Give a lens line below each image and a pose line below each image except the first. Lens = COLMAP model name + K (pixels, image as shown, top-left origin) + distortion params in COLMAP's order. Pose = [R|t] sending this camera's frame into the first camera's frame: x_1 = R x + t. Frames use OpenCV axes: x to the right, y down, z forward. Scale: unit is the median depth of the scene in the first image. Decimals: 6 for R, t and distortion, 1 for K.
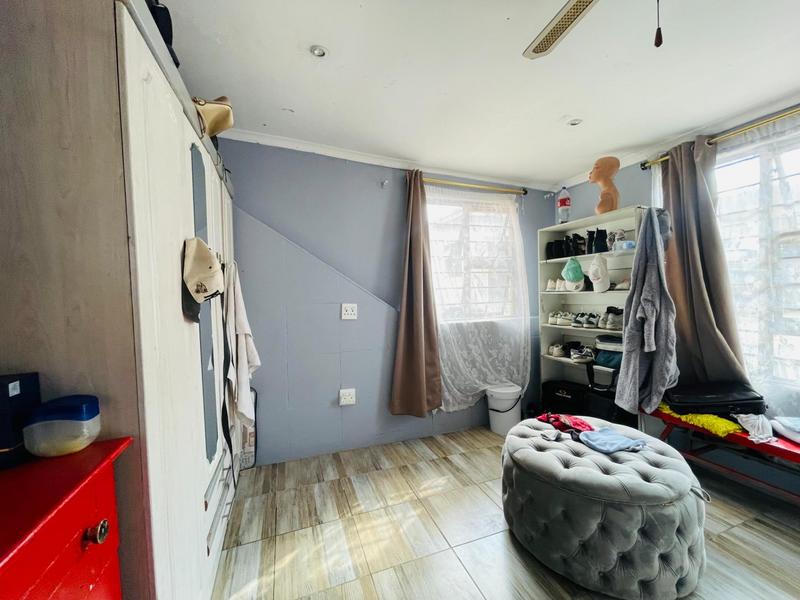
lens RADIAL K [[322.0, 0, 396.8], [0, 322.0, 297.6], [0, 0, 1]] dist [-0.001166, 0.000085]
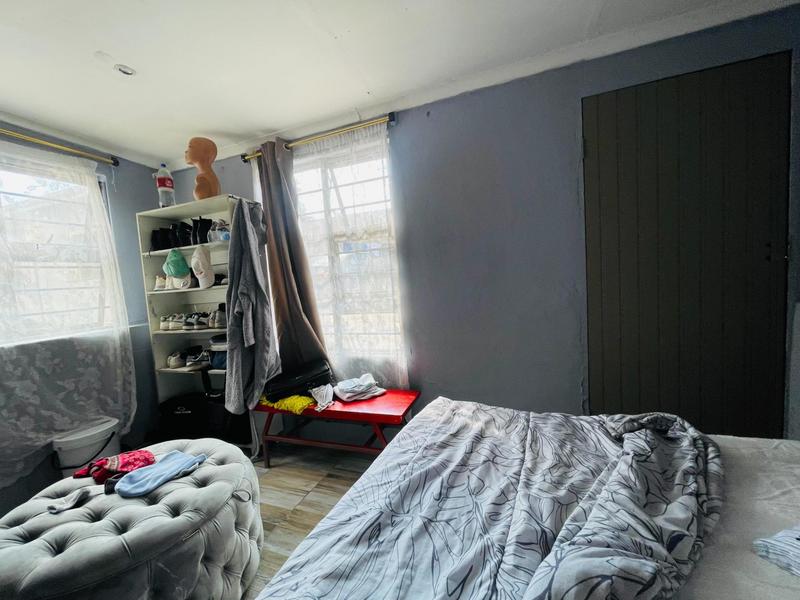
lens RADIAL K [[322.0, 0, 396.8], [0, 322.0, 297.6], [0, 0, 1]] dist [-0.001166, 0.000085]
pose [[0.653766, -0.069987, 0.753454, 0.324581], [0.071174, 0.996987, 0.030851, 0.021079], [-0.753342, 0.033457, 0.656777, 0.014653]]
